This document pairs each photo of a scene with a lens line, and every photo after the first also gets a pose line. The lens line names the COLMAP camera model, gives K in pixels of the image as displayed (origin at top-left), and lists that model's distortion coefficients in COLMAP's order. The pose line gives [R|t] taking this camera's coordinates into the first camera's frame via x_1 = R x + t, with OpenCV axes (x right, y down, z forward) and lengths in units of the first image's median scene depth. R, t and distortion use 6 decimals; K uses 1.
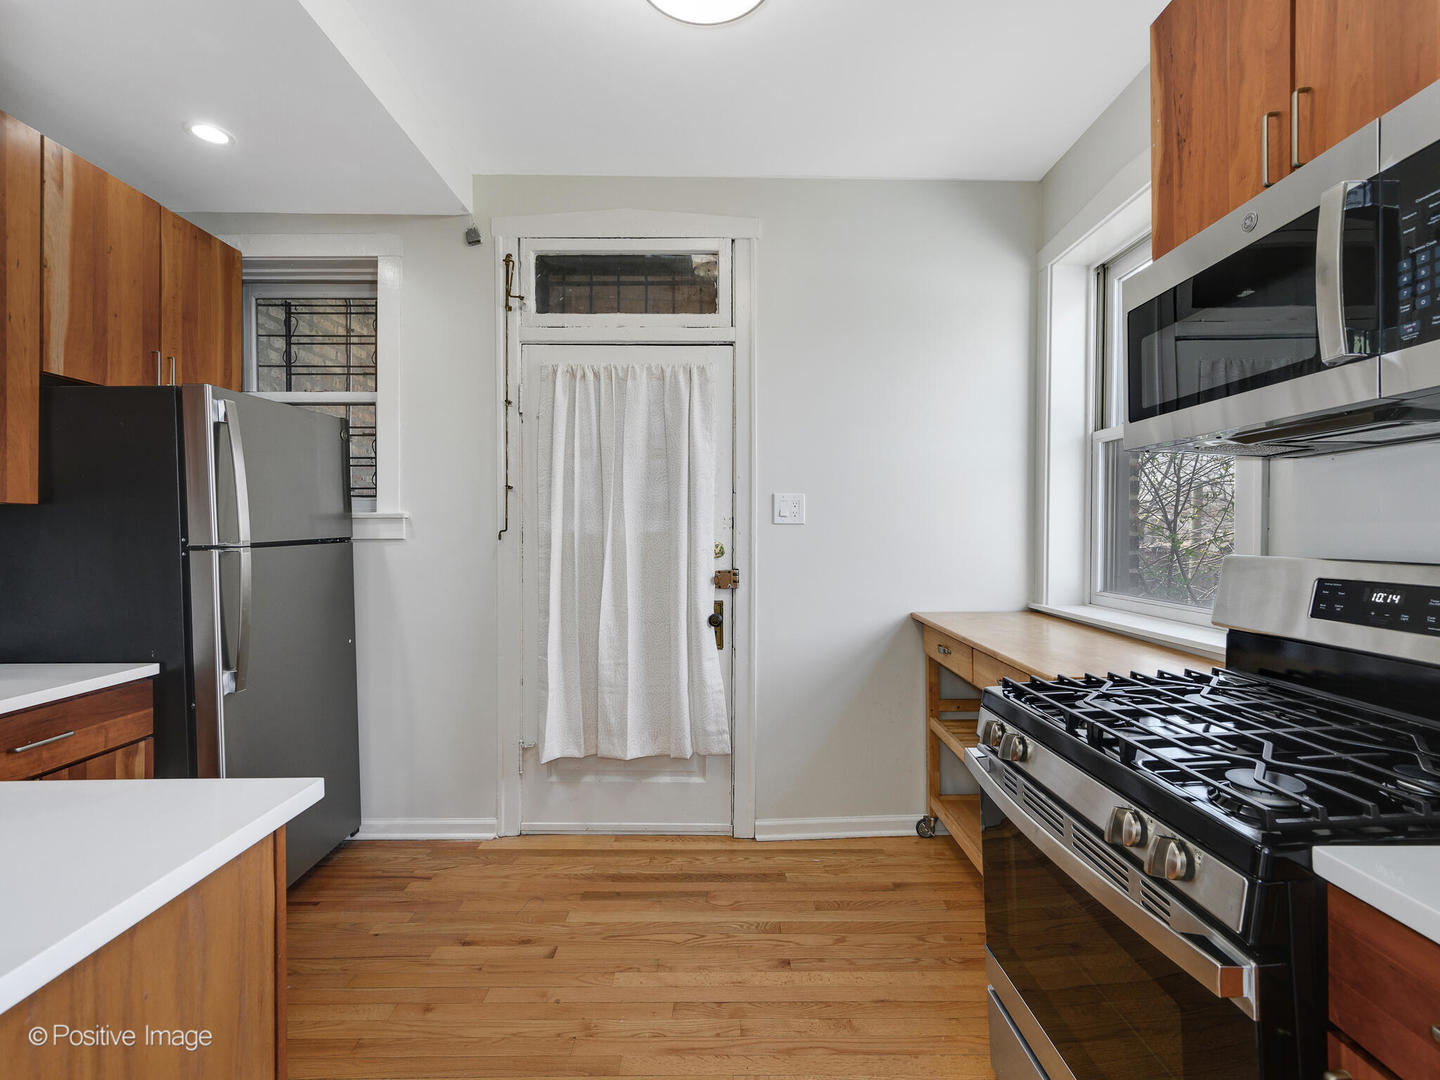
lens RADIAL K [[669.4, 0, 709.7], [0, 669.4, 541.7], [0, 0, 1]] dist [0.000355, 0.000403]
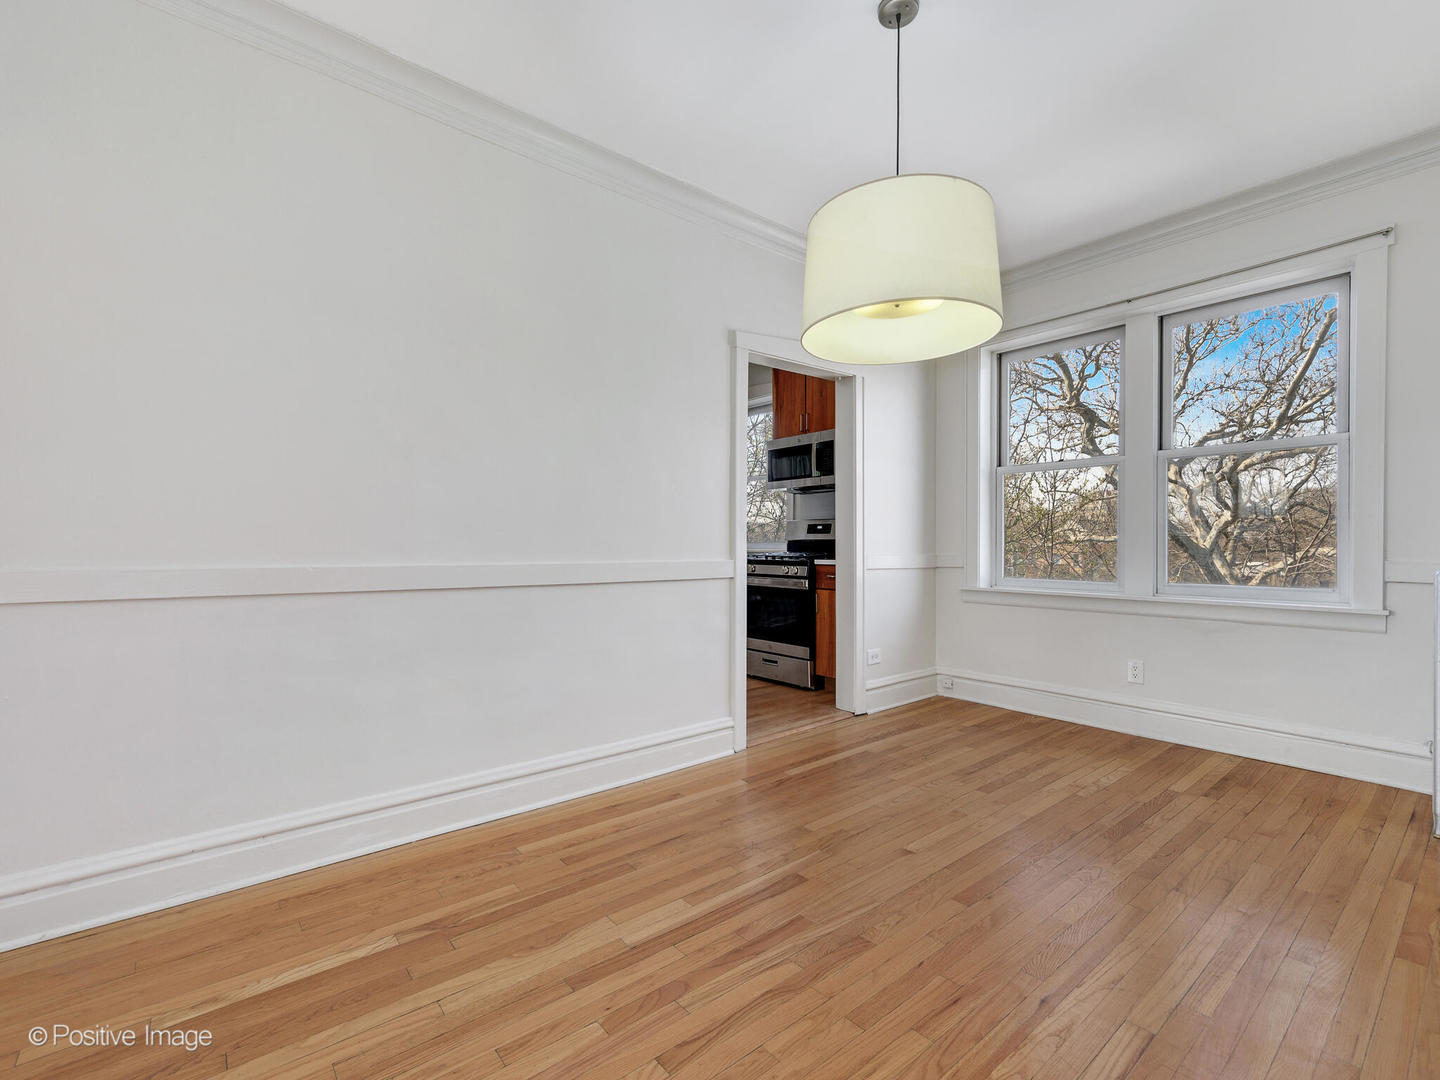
lens RADIAL K [[705.5, 0, 764.3], [0, 705.5, 560.8], [0, 0, 1]] dist [0.002660, 0.000348]
pose [[0.728079, -0.009805, 0.685423, -2.148563], [0.007164, 0.999952, 0.006695, 0.235187], [-0.685455, 0.000036, 0.728115, -1.879650]]
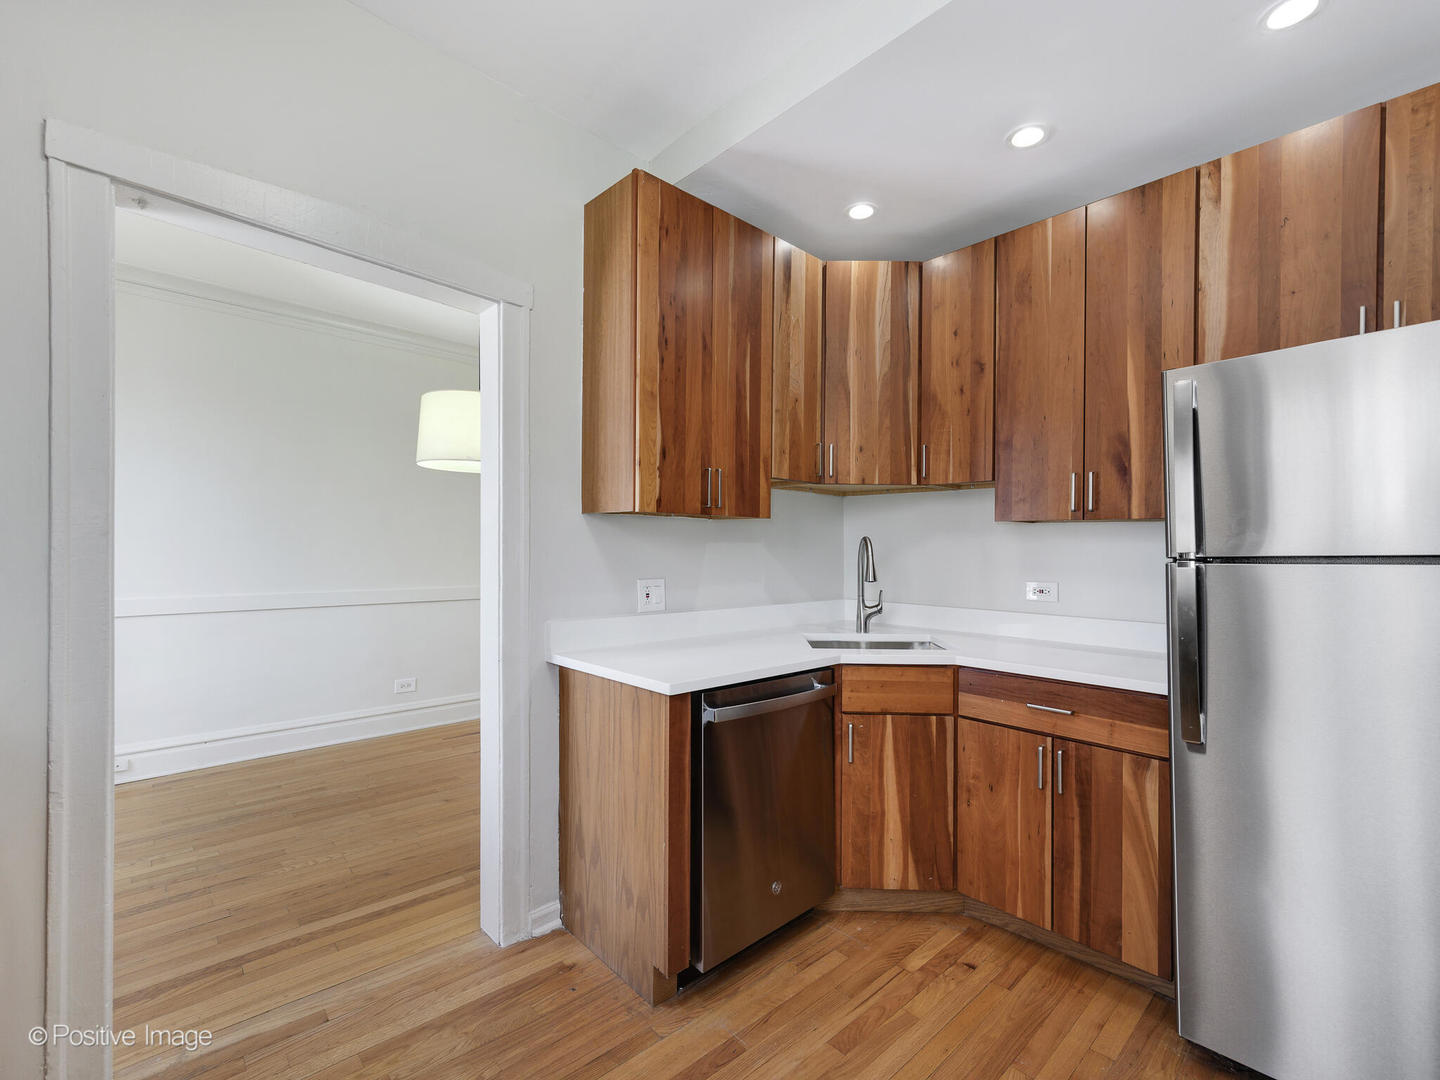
lens RADIAL K [[669.4, 0, 709.7], [0, 669.4, 541.7], [0, 0, 1]] dist [0.000355, 0.000403]
pose [[-0.736529, -0.012013, -0.676299, 0.382943], [-0.019629, 0.999801, 0.003618, -0.007575], [0.676121, 0.015940, -0.736618, 1.757444]]
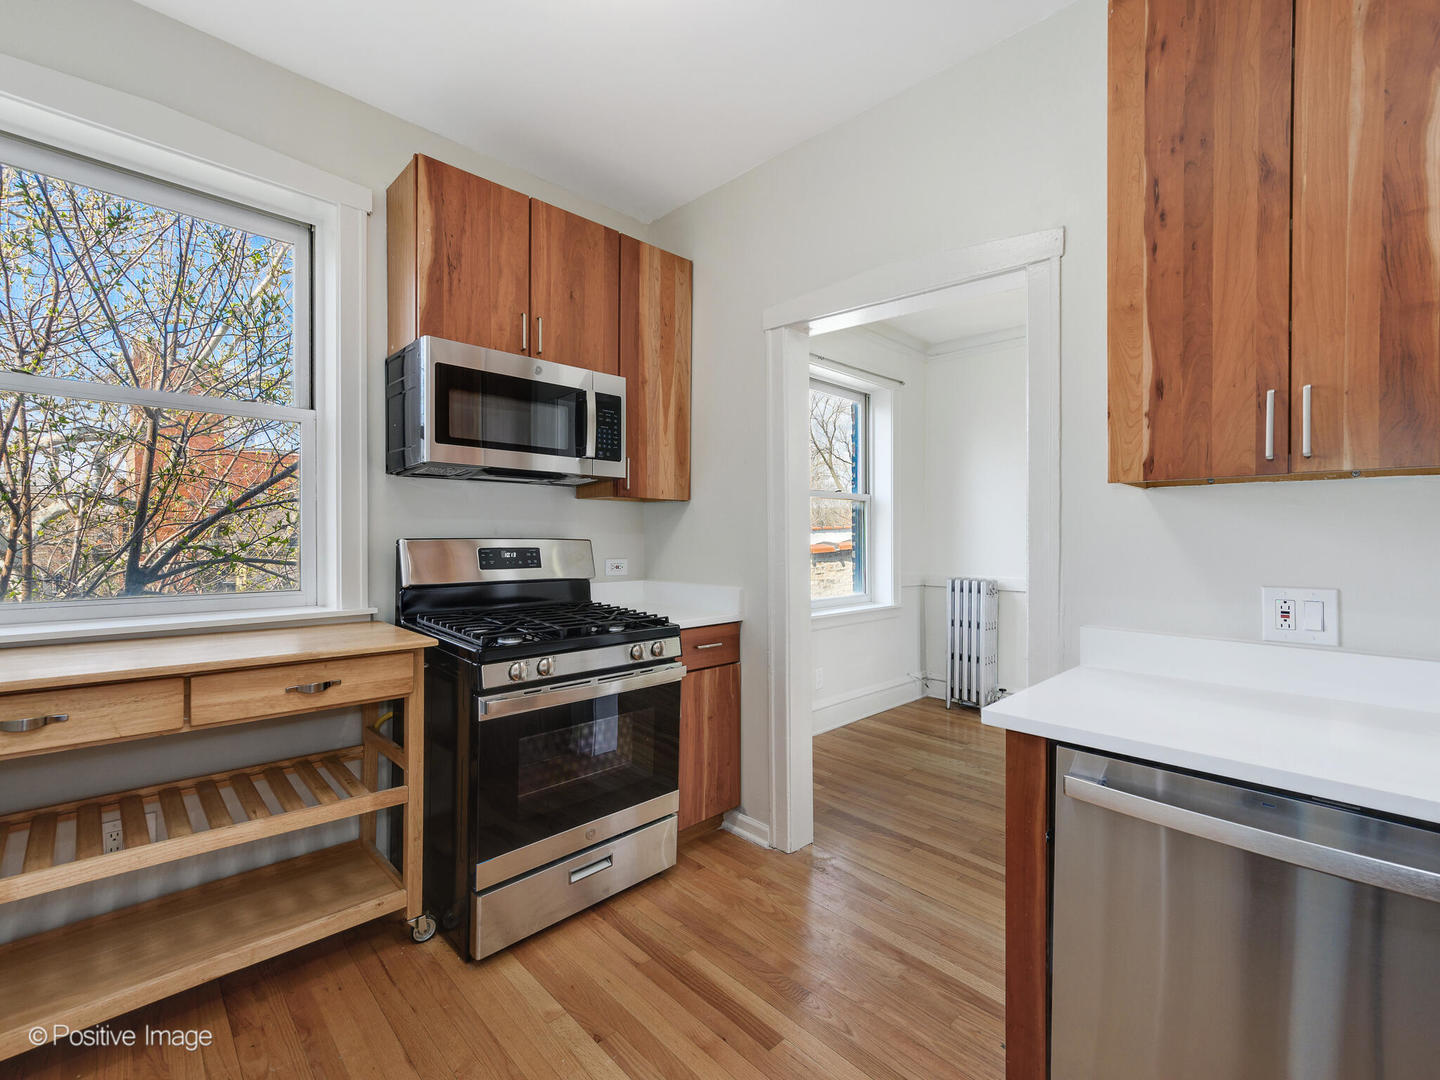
lens RADIAL K [[621.1, 0, 719.0], [0, 621.1, 546.7], [0, 0, 1]] dist [-0.000491, 0.000319]
pose [[-0.705398, -0.015607, 0.708639, -0.781844], [0.005214, 0.999616, 0.027205, 0.004638], [-0.708792, 0.022885, -0.705046, 1.682182]]
